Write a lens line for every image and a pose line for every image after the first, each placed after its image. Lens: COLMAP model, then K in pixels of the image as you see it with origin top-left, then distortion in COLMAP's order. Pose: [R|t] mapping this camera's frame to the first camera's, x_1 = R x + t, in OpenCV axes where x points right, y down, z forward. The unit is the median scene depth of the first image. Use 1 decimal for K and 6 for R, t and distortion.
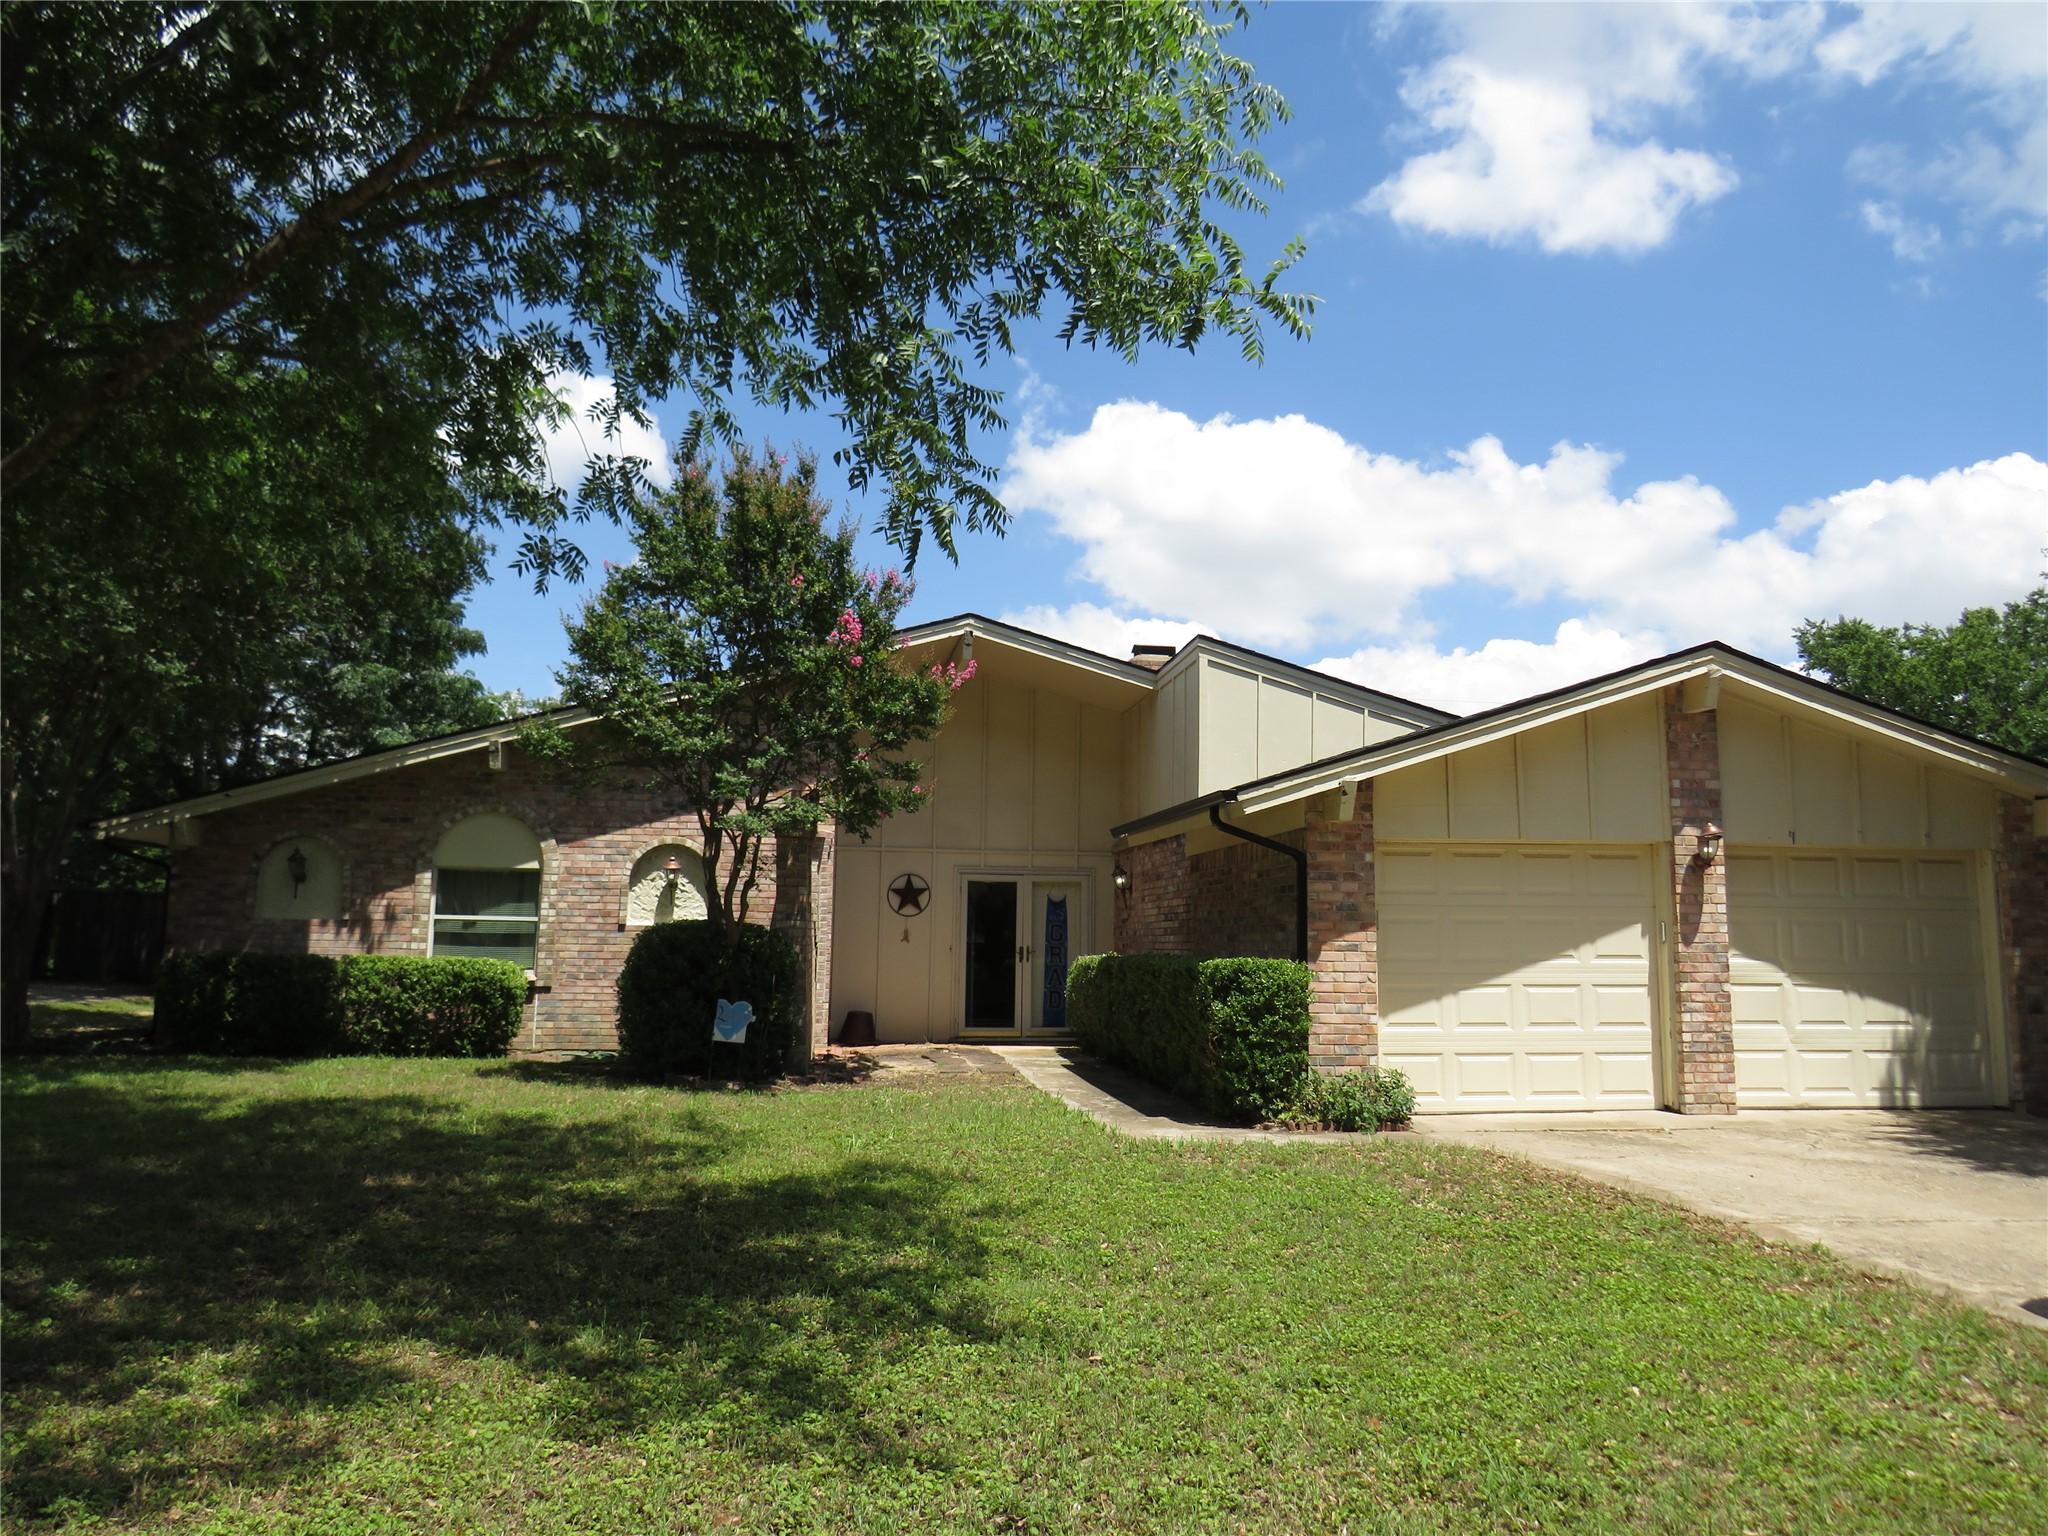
lens RADIAL K [[1481.3, 0, 1024.0], [0, 1481.3, 768.0], [0, 0, 1]] dist [-0.019334, 0.009961]
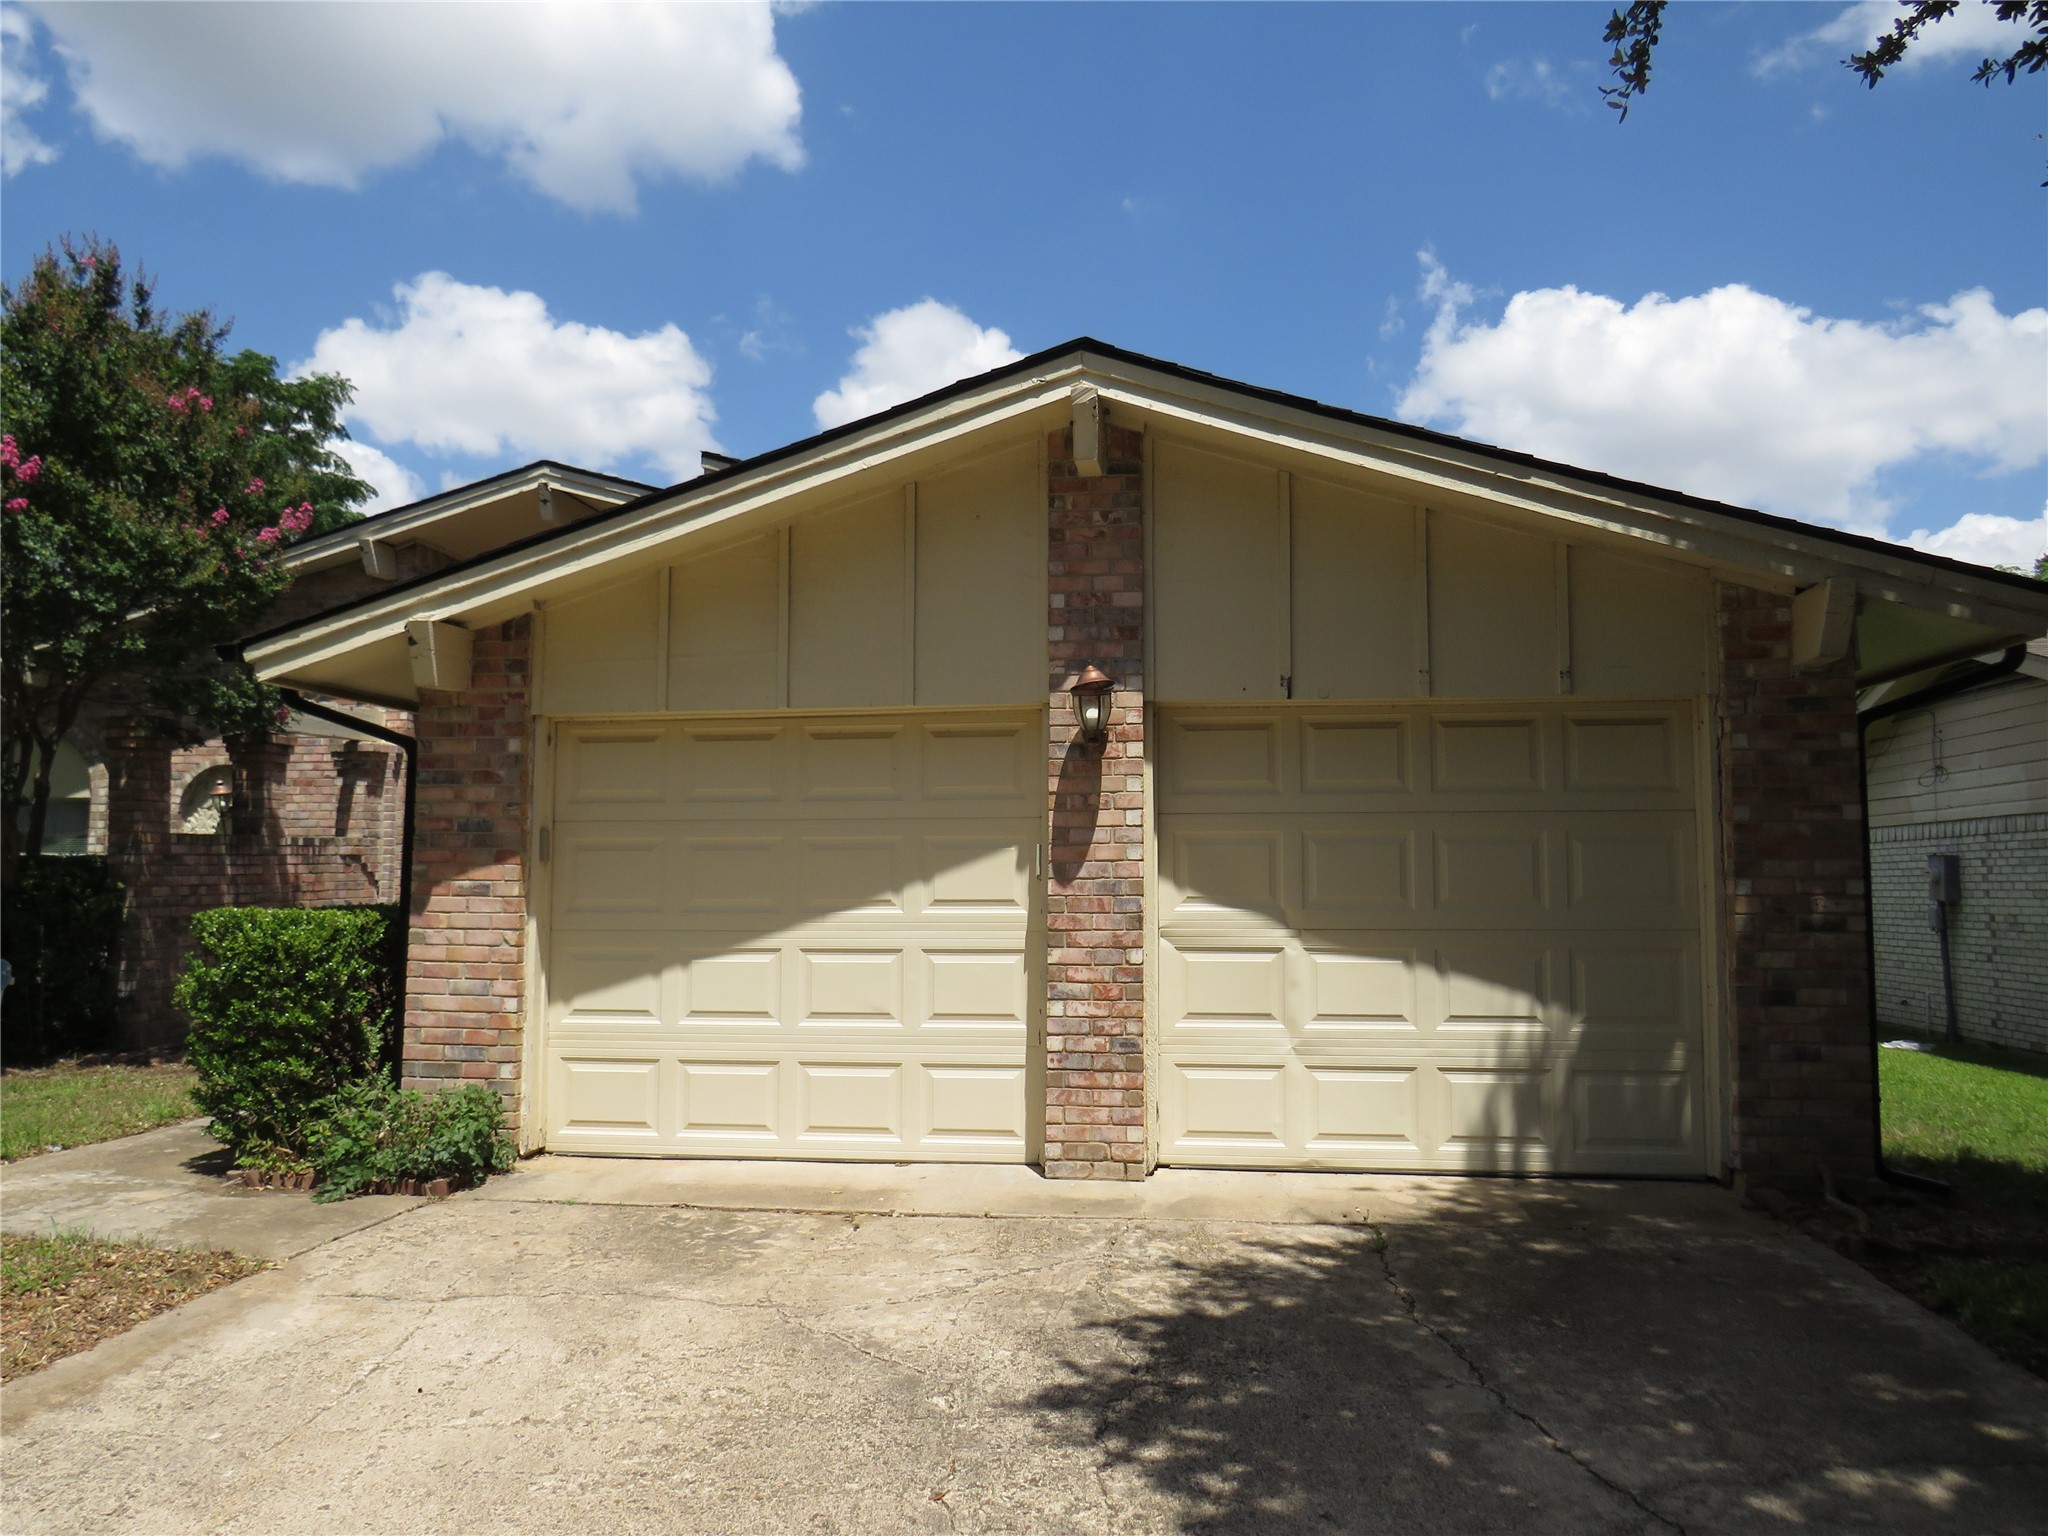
lens RADIAL K [[1511.6, 0, 1024.0], [0, 1511.6, 768.0], [0, 0, 1]] dist [-0.058841, 0.003611]
pose [[0.963203, -0.028462, -0.267264, 0.578971], [0.041270, 0.998247, 0.042427, 0.049430], [0.265587, -0.051896, 0.962689, 0.427600]]
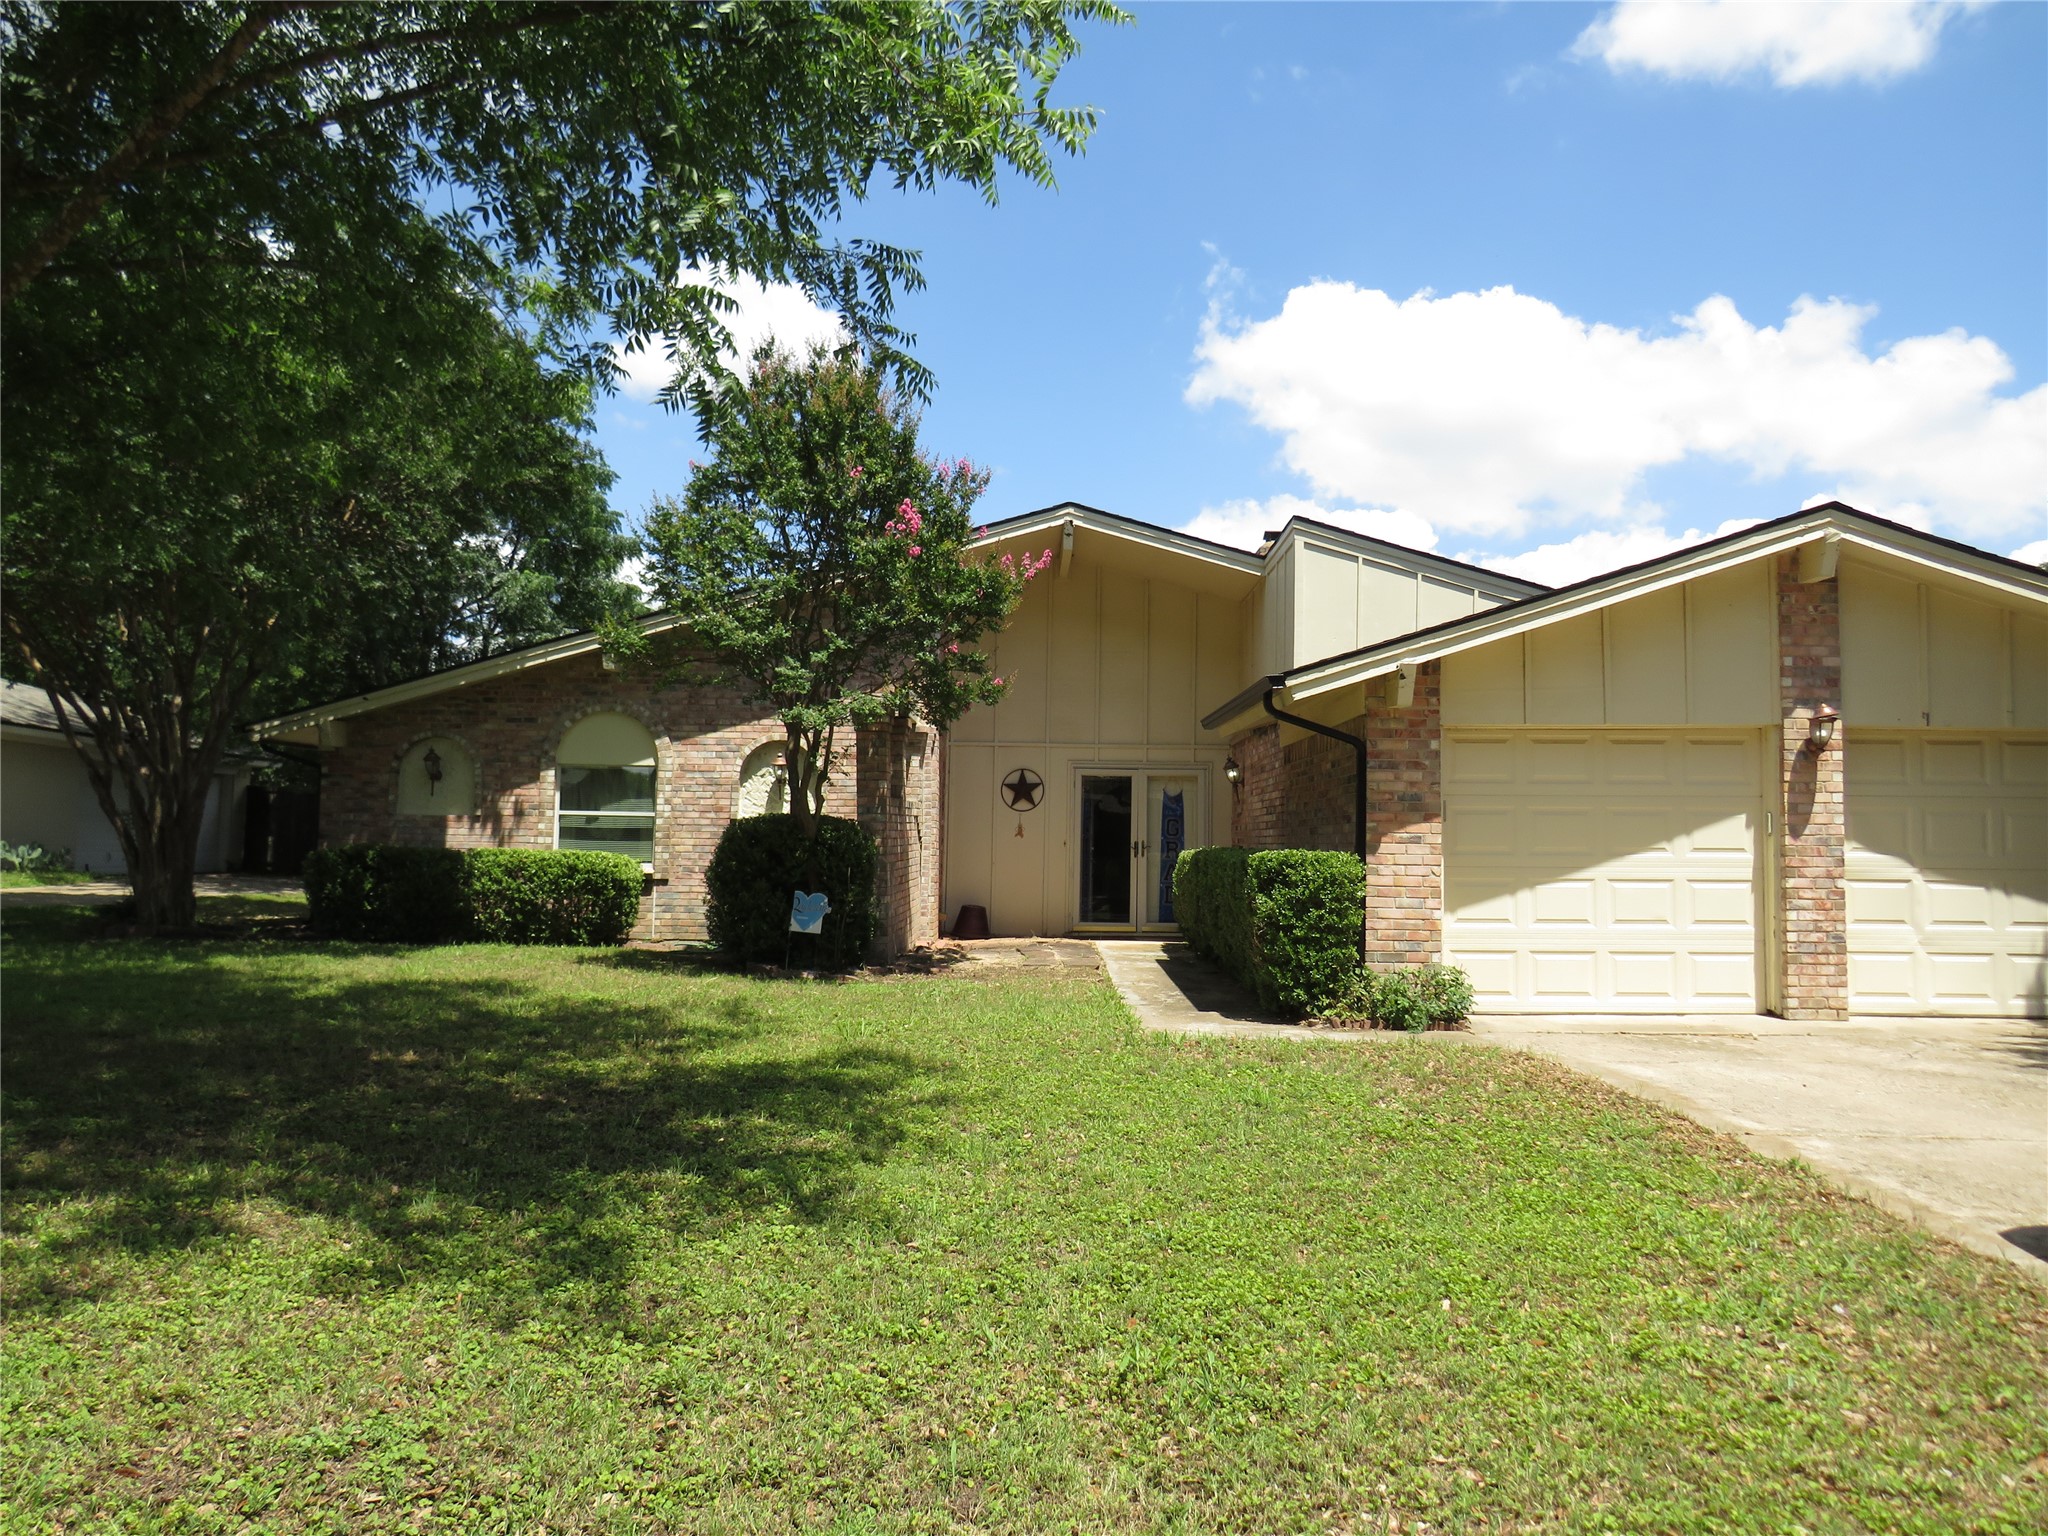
lens RADIAL K [[1481.3, 0, 1024.0], [0, 1481.3, 768.0], [0, 0, 1]] dist [-0.019334, 0.009961]
pose [[0.988519, -0.006801, -0.150946, 0.111884], [0.016836, 0.997724, 0.065298, 0.008913], [0.150158, -0.067090, 0.986383, 0.027221]]
